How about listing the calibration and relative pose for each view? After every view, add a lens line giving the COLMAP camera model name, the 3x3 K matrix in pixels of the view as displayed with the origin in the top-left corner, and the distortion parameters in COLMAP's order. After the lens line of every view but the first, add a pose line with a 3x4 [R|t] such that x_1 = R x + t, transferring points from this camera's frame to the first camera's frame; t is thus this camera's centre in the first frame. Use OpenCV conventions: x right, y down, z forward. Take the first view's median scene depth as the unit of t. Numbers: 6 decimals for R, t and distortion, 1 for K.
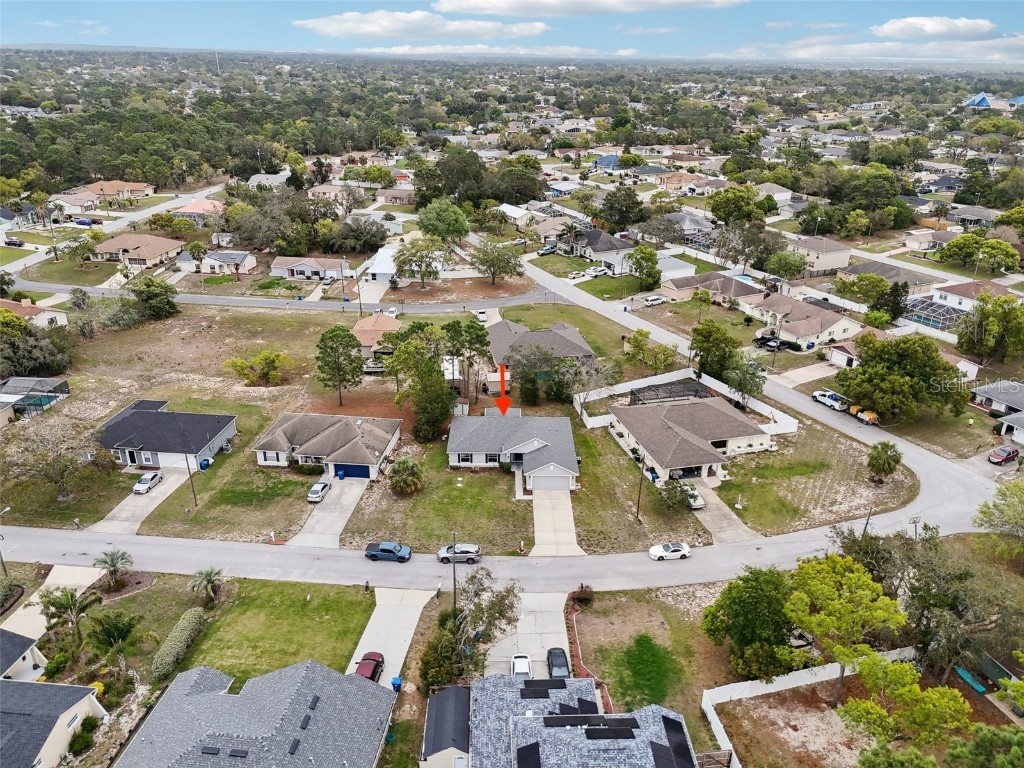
lens RADIAL K [[755.7, 0, 512.0], [0, 755.7, 384.0], [0, 0, 1]] dist [0.096464, -0.121965]
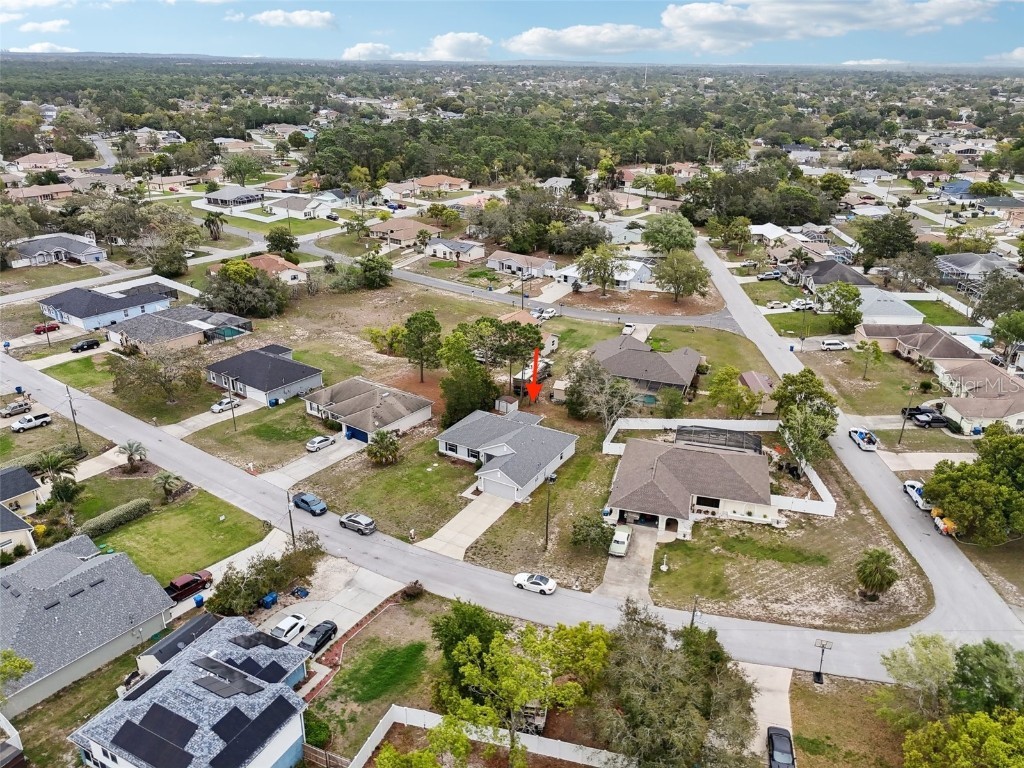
lens RADIAL K [[755.7, 0, 512.0], [0, 755.7, 384.0], [0, 0, 1]] dist [0.096464, -0.121965]
pose [[0.863913, 0.193975, -0.464788, 0.441715], [-0.200286, 0.979064, 0.036325, -0.039269], [0.462103, 0.061709, 0.884677, 0.103639]]
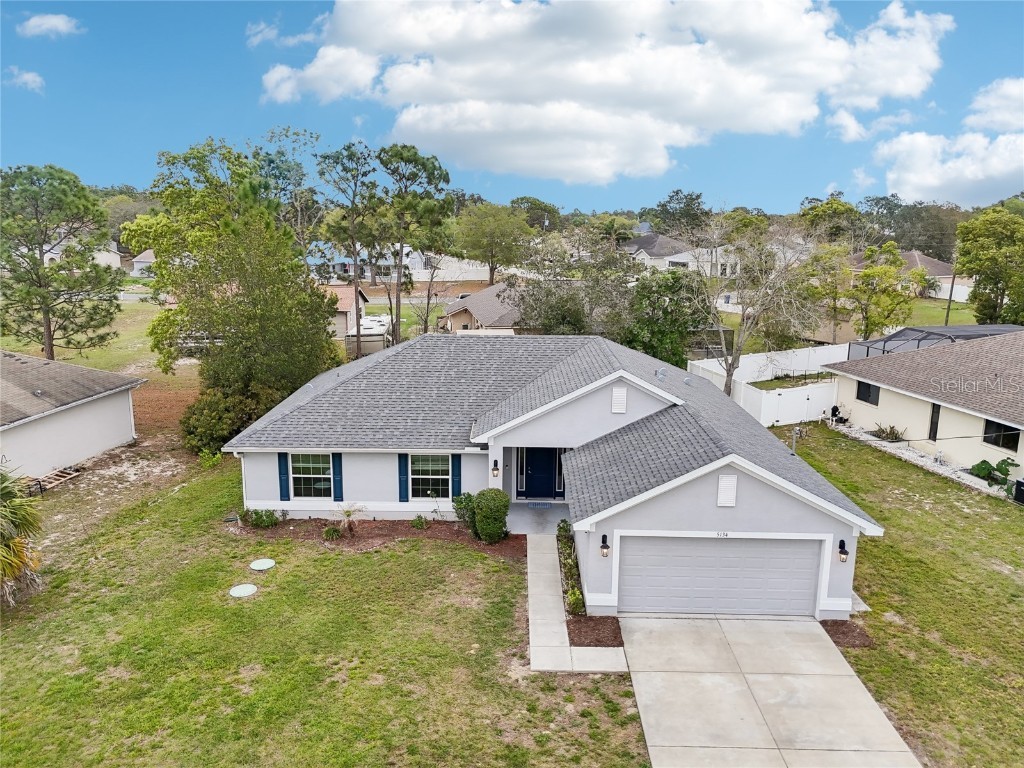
lens RADIAL K [[755.7, 0, 512.0], [0, 755.7, 384.0], [0, 0, 1]] dist [0.096464, -0.121965]
pose [[0.999877, 0.002540, -0.015501, 0.003088], [-0.005472, 0.981359, -0.192106, 0.105731], [0.014724, 0.192168, 0.981252, 0.709523]]
